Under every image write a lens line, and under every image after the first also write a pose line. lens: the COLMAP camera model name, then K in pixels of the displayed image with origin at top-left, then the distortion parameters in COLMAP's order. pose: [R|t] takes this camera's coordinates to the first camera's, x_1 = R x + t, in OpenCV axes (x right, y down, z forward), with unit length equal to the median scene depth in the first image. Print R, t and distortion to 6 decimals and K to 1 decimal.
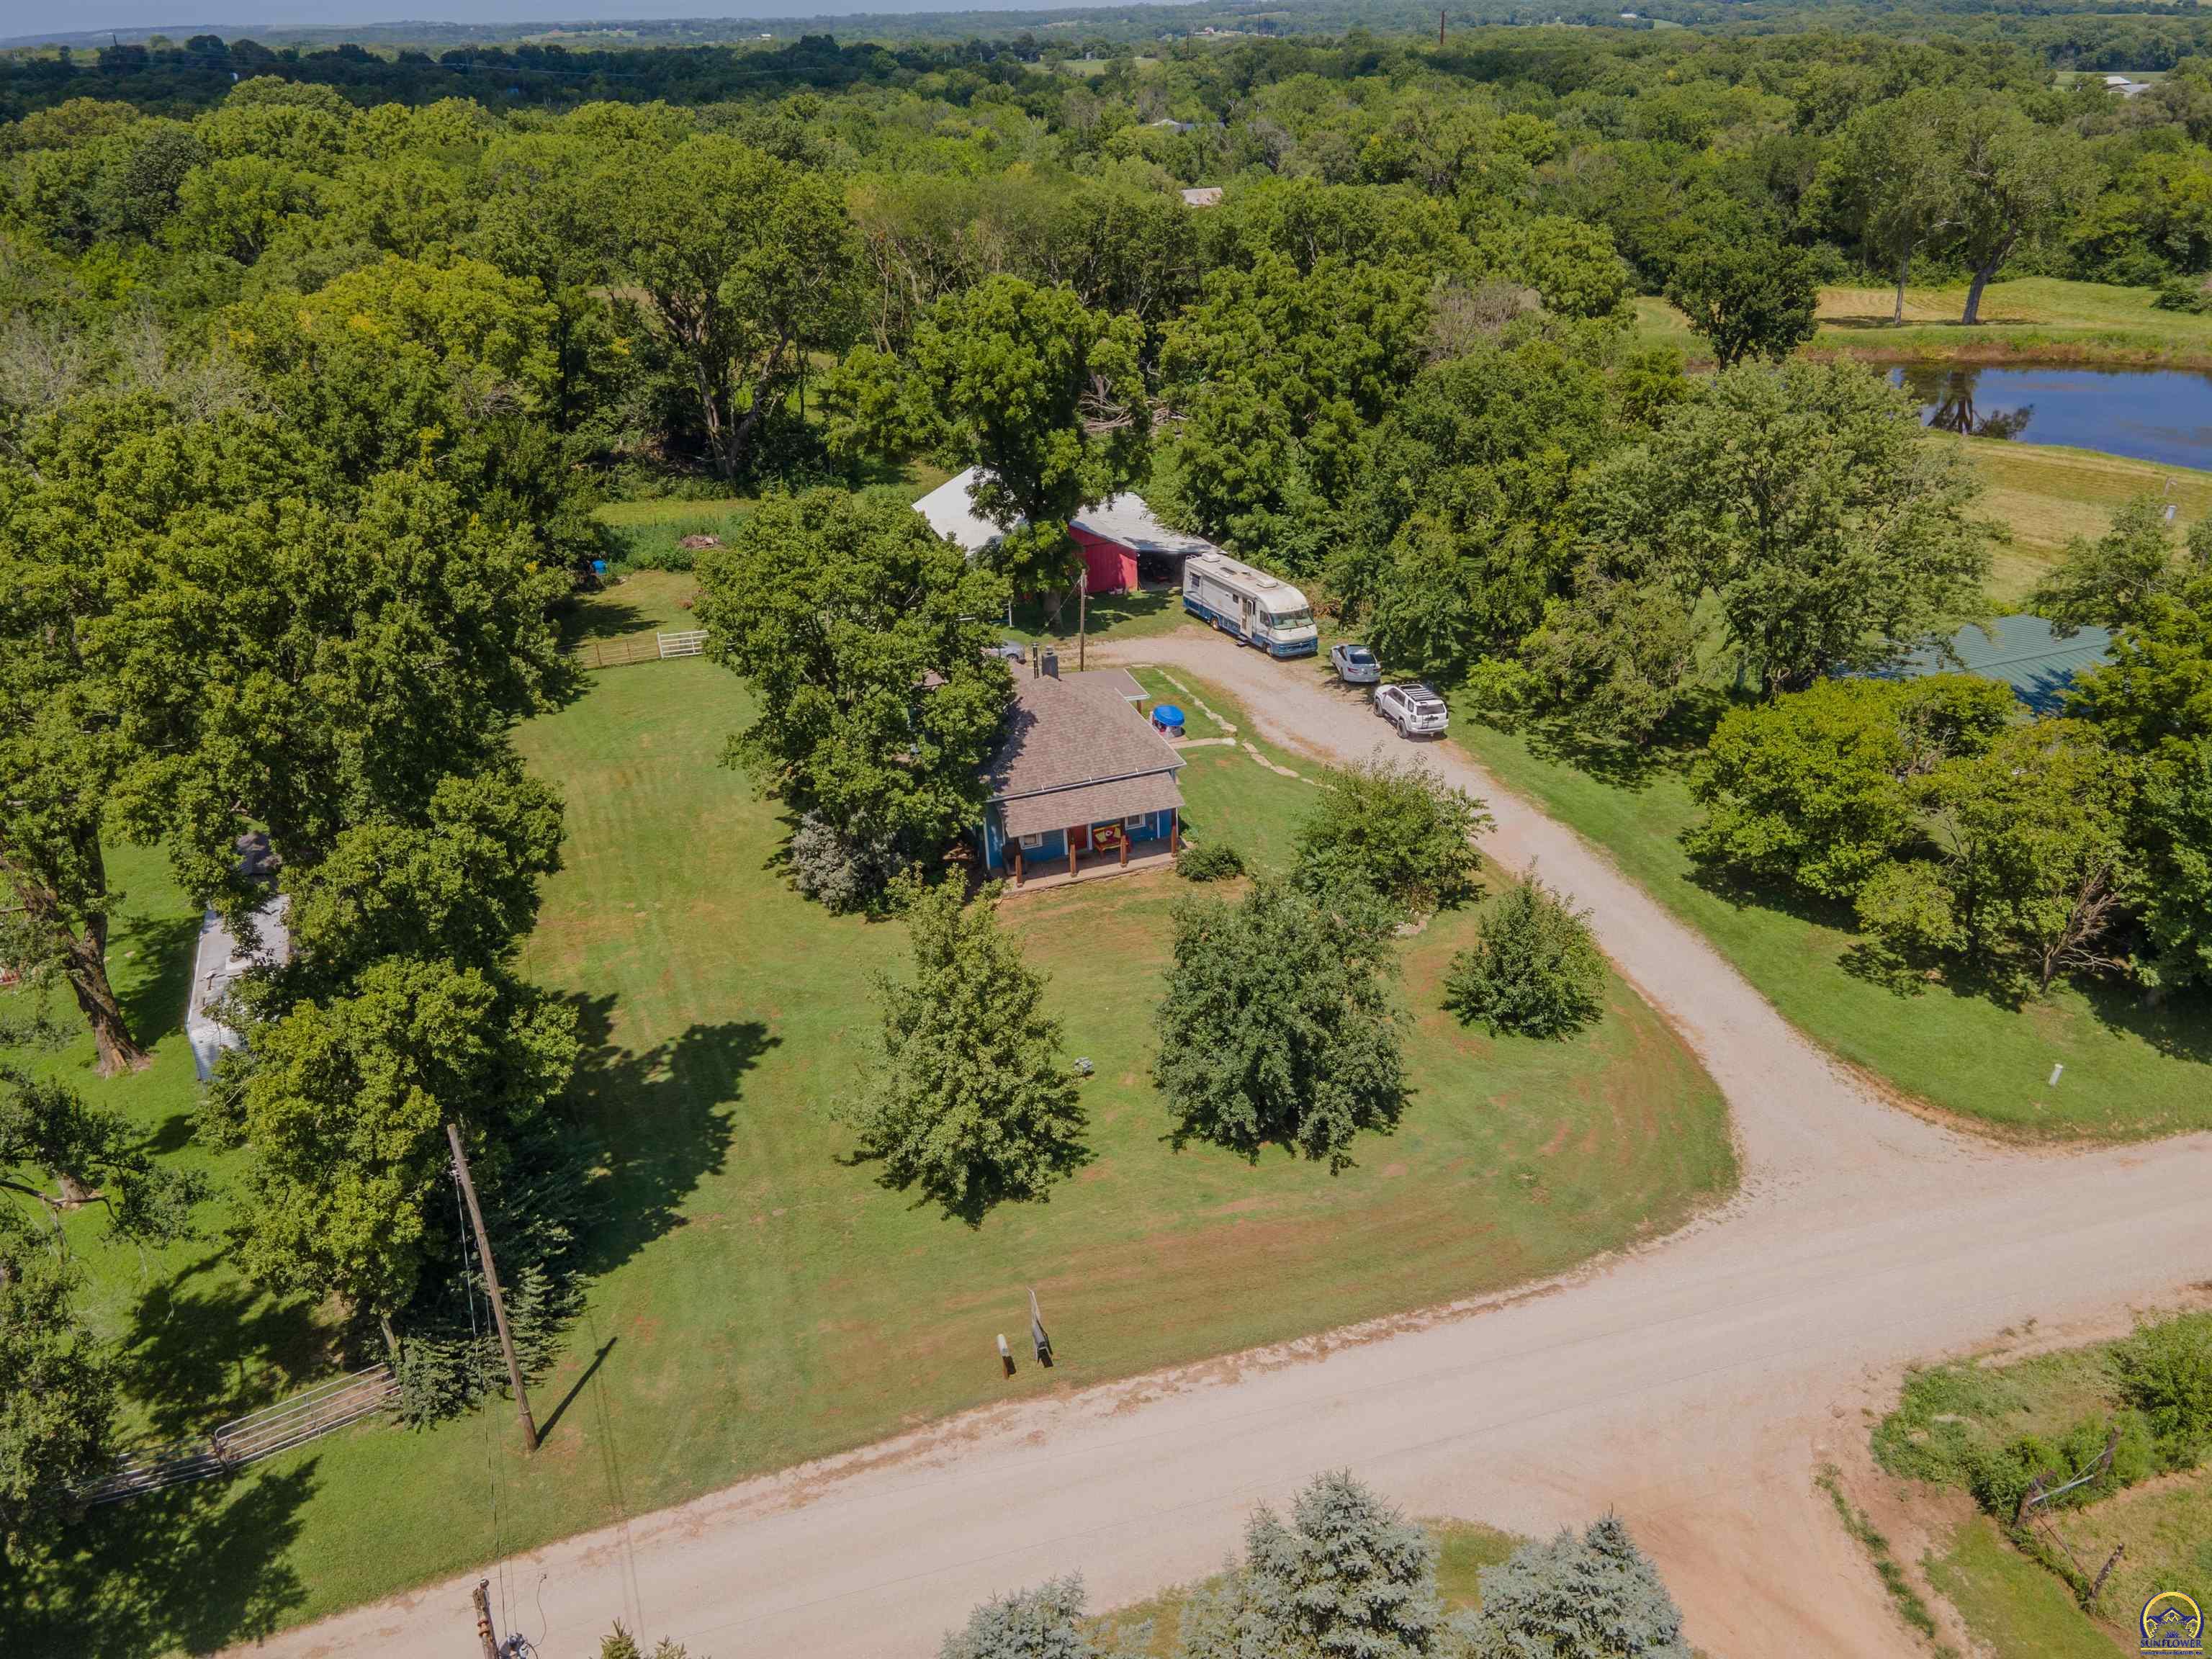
lens RADIAL K [[1583.1, 0, 1106.0], [0, 1583.1, 829.5], [0, 0, 1]] dist [0.022236, 0.034796]
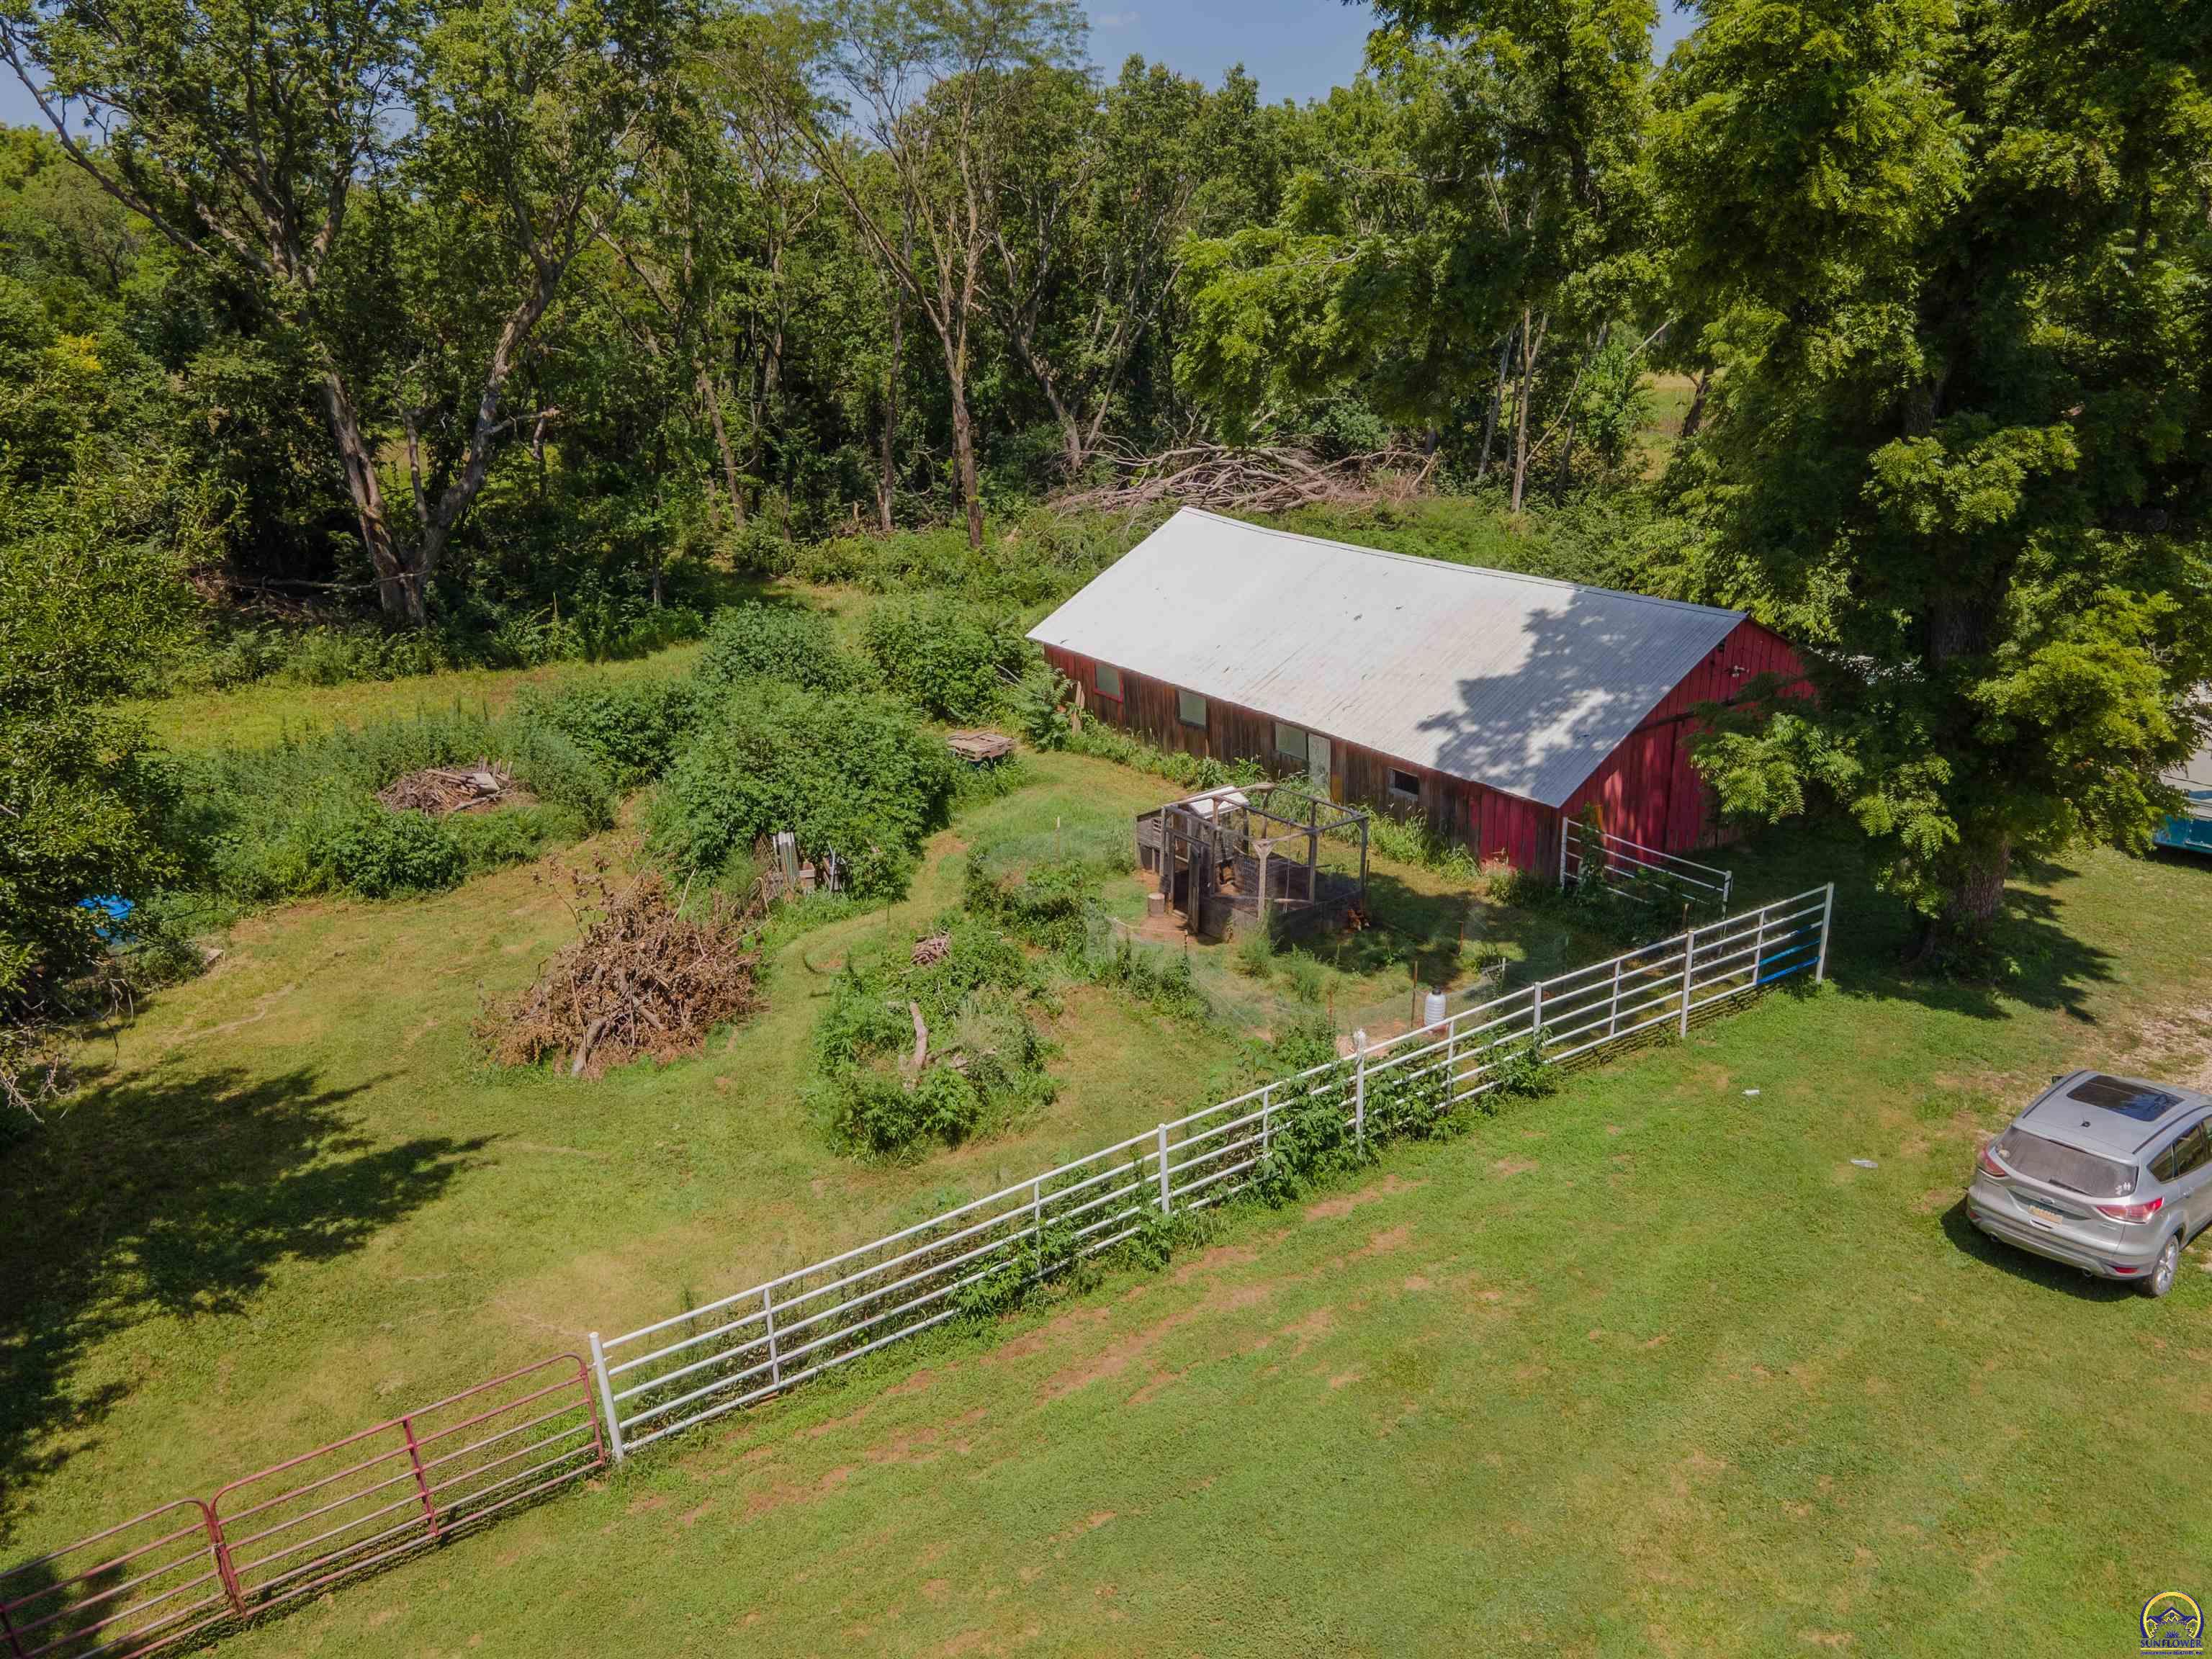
lens RADIAL K [[1643.0, 0, 1106.0], [0, 1643.0, 829.5], [0, 0, 1]] dist [0.029431, 0.015613]
pose [[0.958464, -0.107941, 0.263998, -0.410395], [0.136327, 0.986417, -0.091631, -0.234197], [-0.250522, 0.123815, 0.960161, 1.221370]]
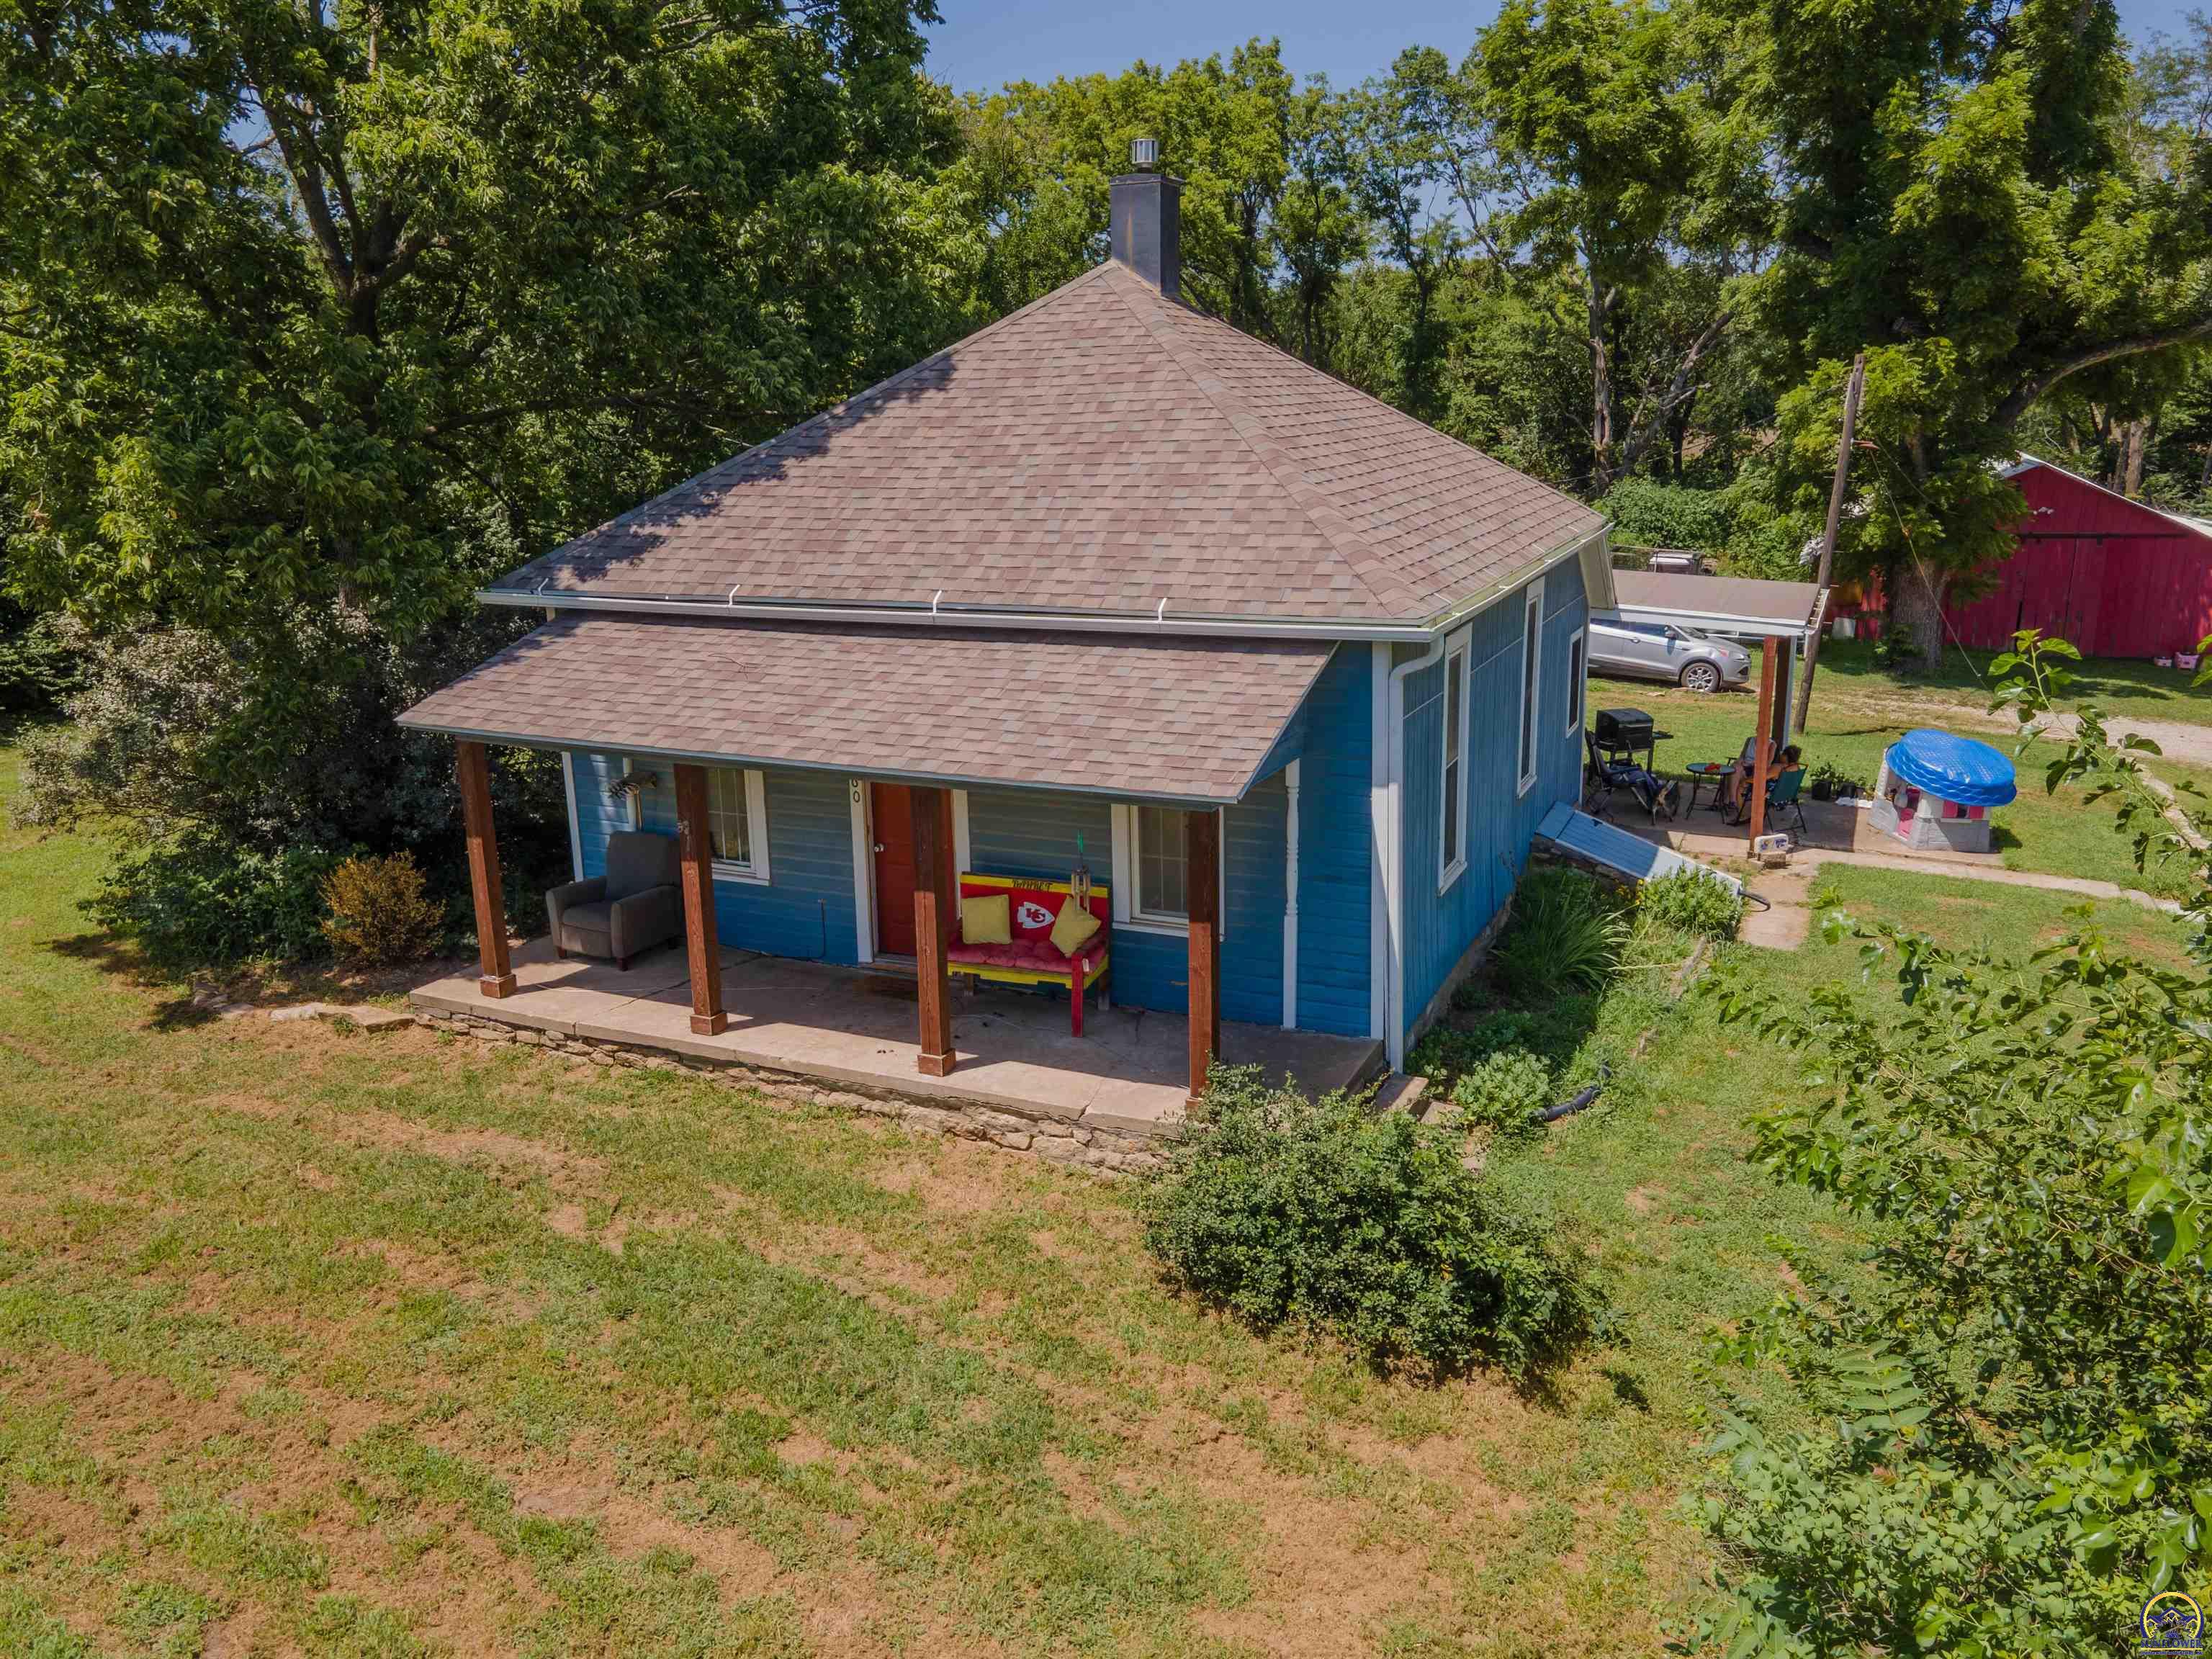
lens RADIAL K [[1643.0, 0, 1106.0], [0, 1643.0, 829.5], [0, 0, 1]] dist [0.029431, 0.015613]
pose [[0.728839, 0.198891, -0.655161, 0.160052], [-0.316890, 0.946213, -0.065280, 0.002808], [0.606938, 0.255193, 0.752664, 0.920773]]
